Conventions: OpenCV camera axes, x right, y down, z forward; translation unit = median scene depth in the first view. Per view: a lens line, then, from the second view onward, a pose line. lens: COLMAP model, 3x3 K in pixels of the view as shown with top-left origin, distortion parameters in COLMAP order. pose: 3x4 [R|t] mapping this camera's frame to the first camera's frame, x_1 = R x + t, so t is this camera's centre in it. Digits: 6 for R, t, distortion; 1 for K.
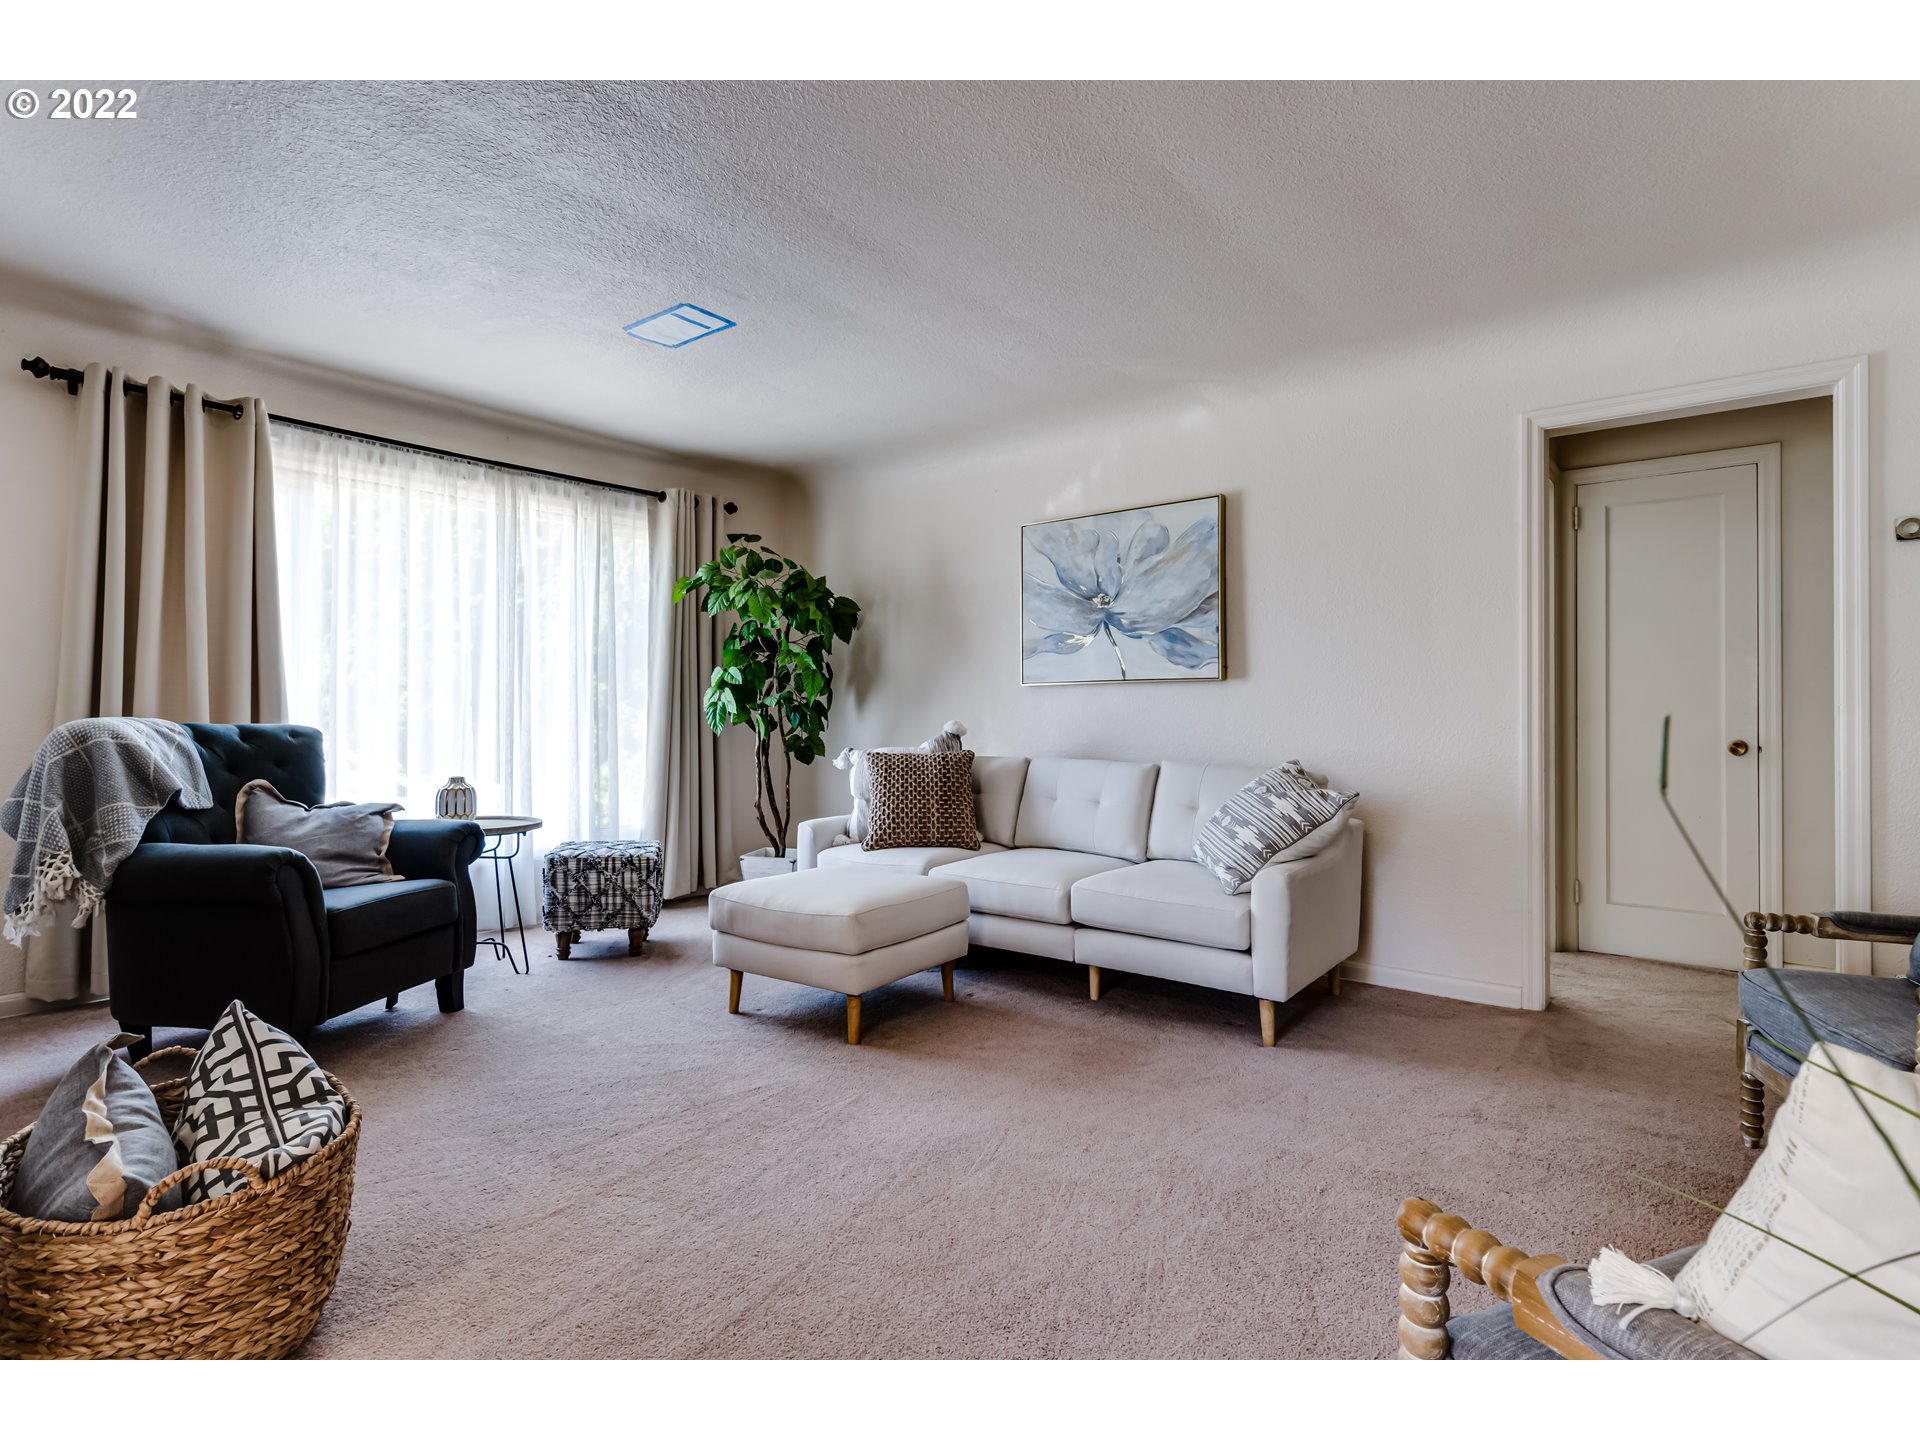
lens RADIAL K [[967.1, 0, 965.2], [0, 967.1, 705.2], [0, 0, 1]] dist [-0.002127, 0.002094]
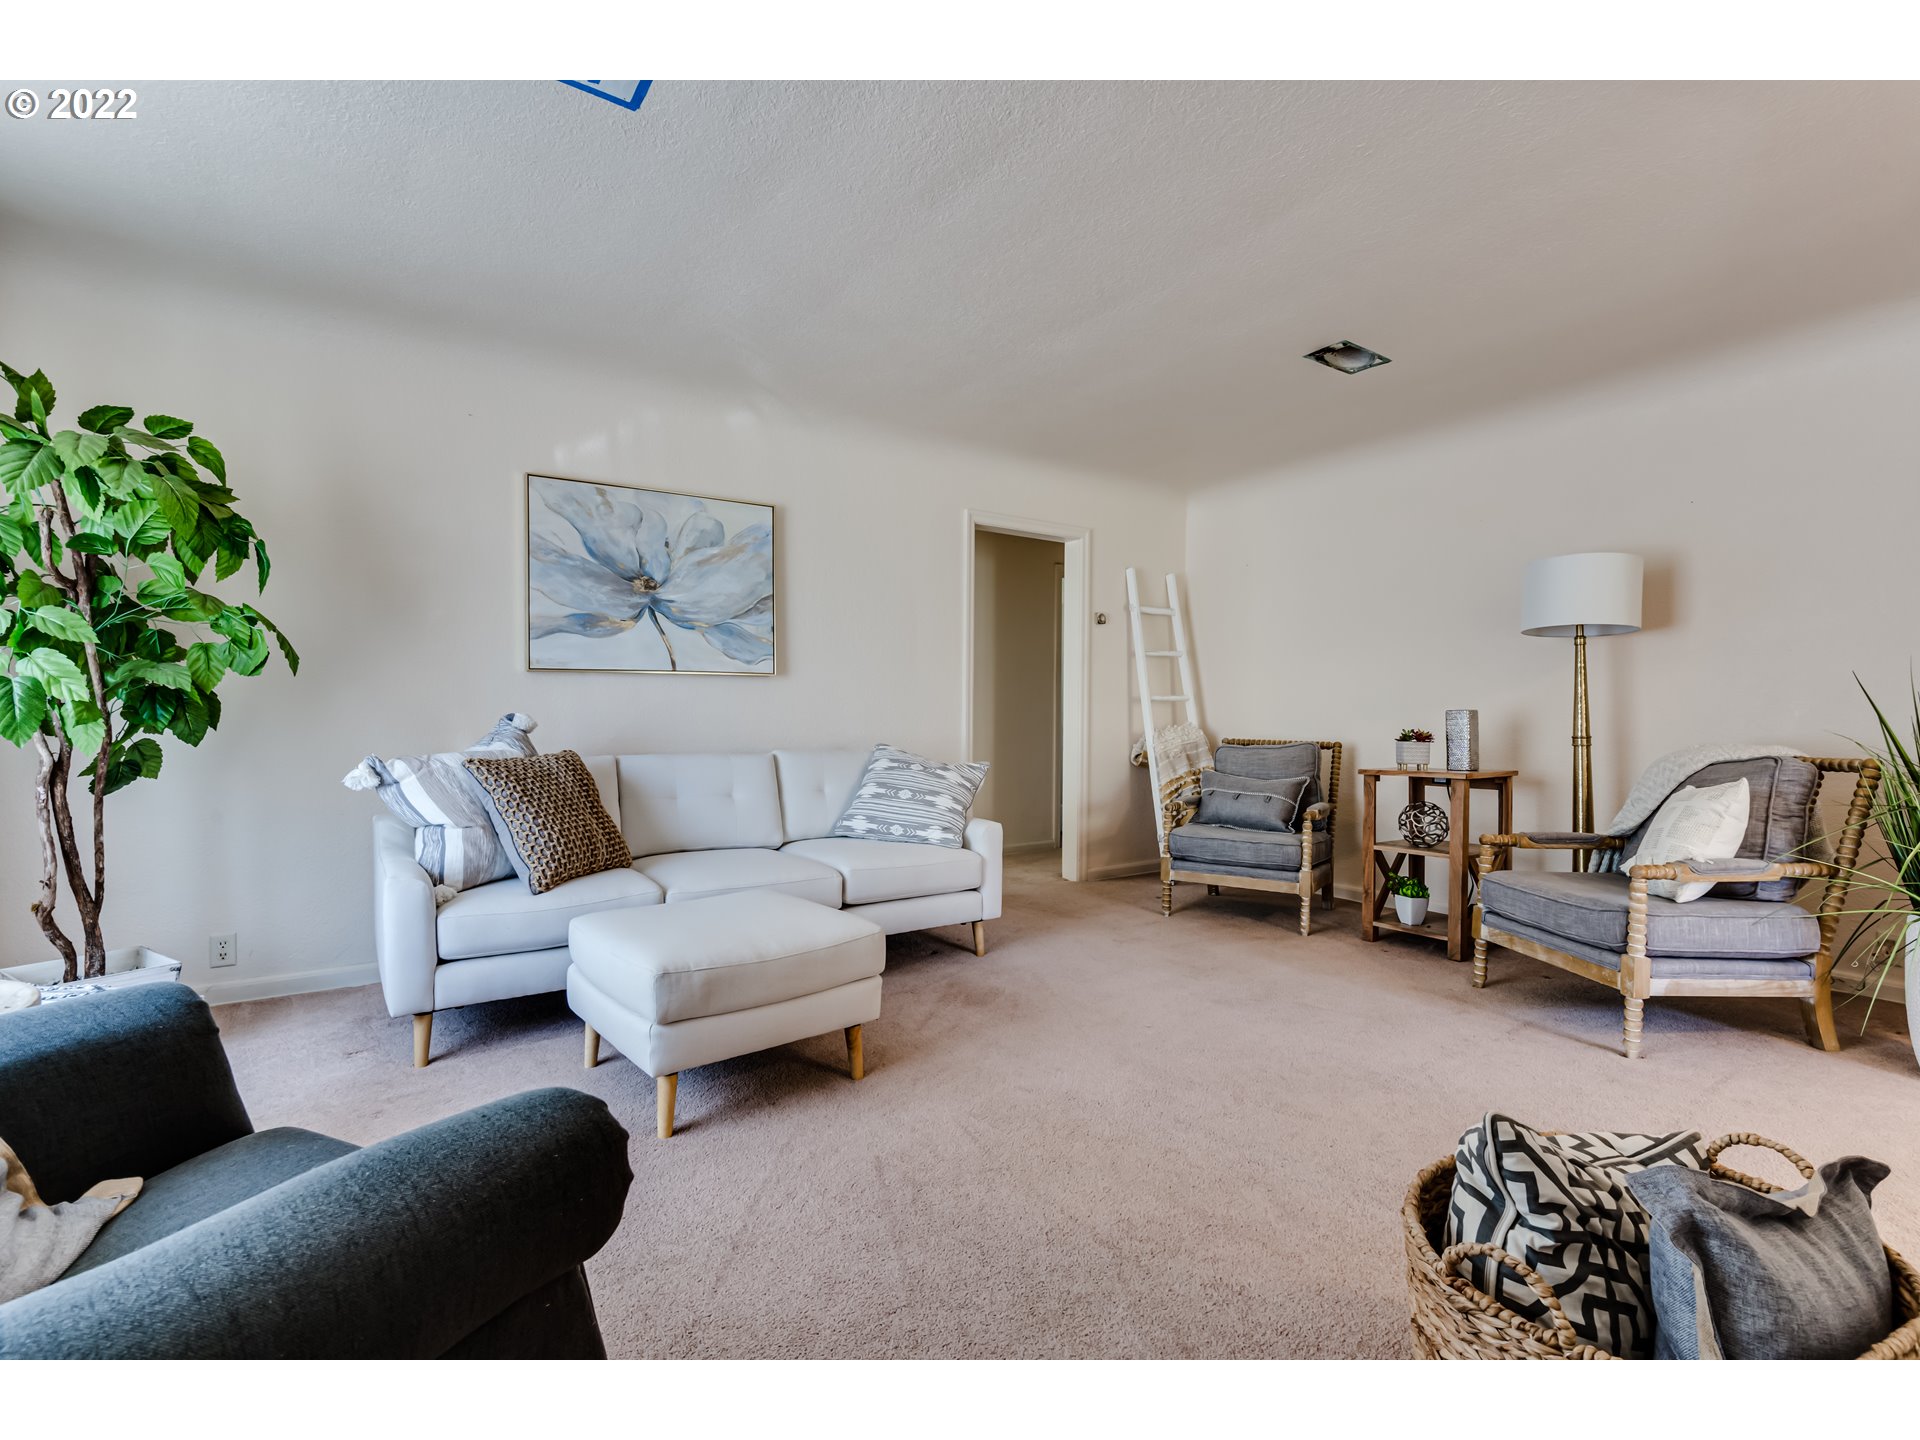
lens RADIAL K [[871.8, 0, 960.0], [0, 871.8, 726.6], [0, 0, 1]] dist [-0.007812, 0.001815]
pose [[0.296445, -0.016608, 0.954905, -0.610002], [-0.007630, 0.999776, 0.019757, 0.010455], [-0.955019, -0.013143, 0.296252, 0.497477]]
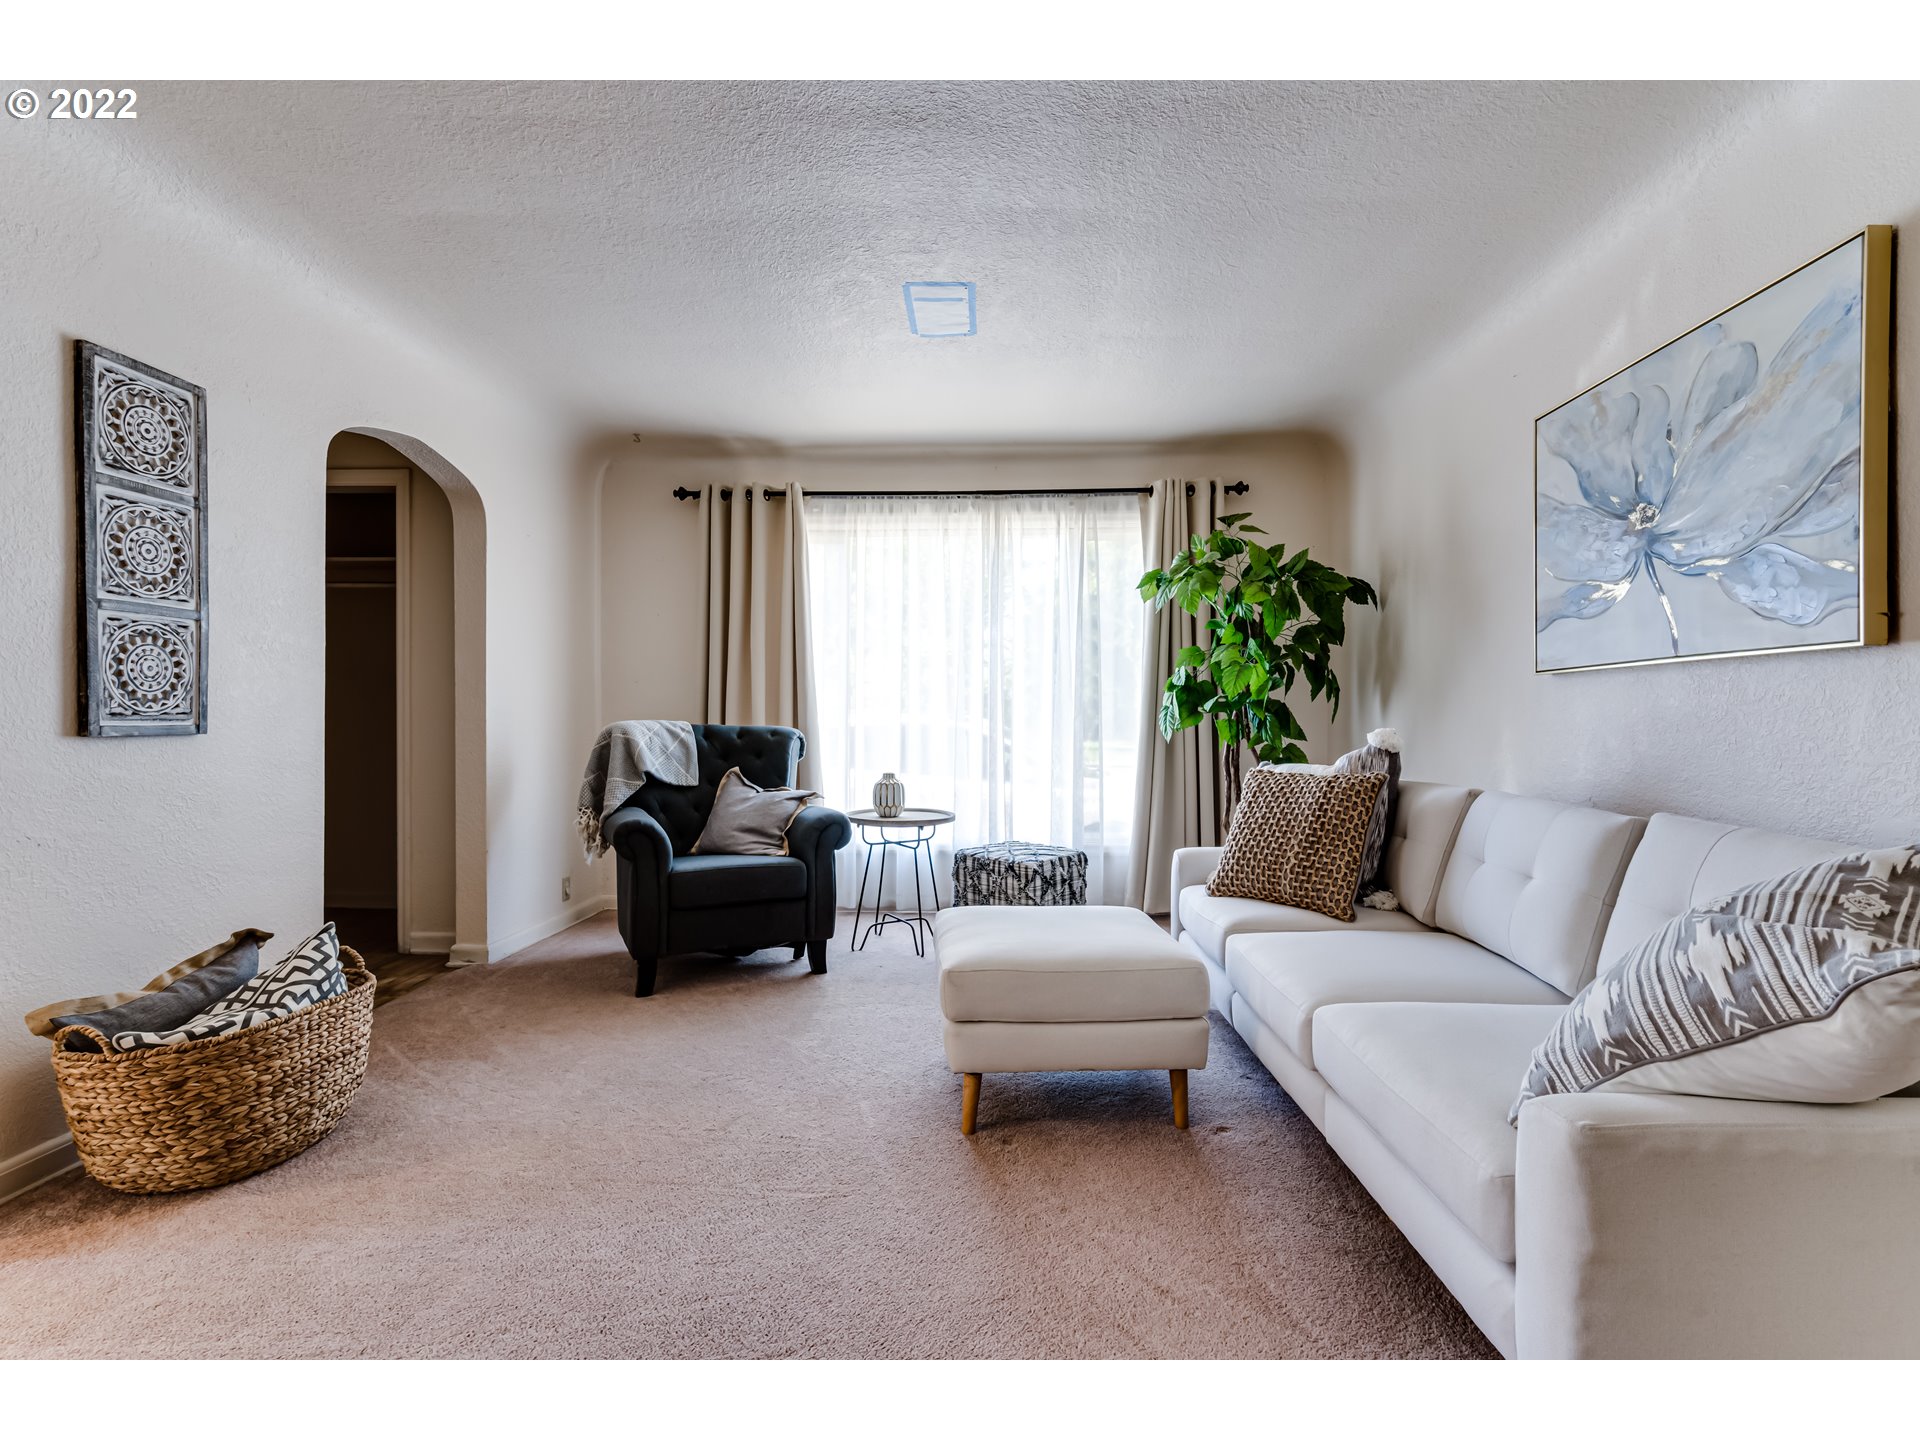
lens RADIAL K [[871.8, 0, 964.7], [0, 871.8, 723.4], [0, 0, 1]] dist [-0.007812, 0.001815]
pose [[0.591556, 0.006138, -0.806241, 0.336085], [0.004807, 0.999926, 0.011139, 0.003664], [0.806250, -0.010465, 0.591483, 0.420962]]
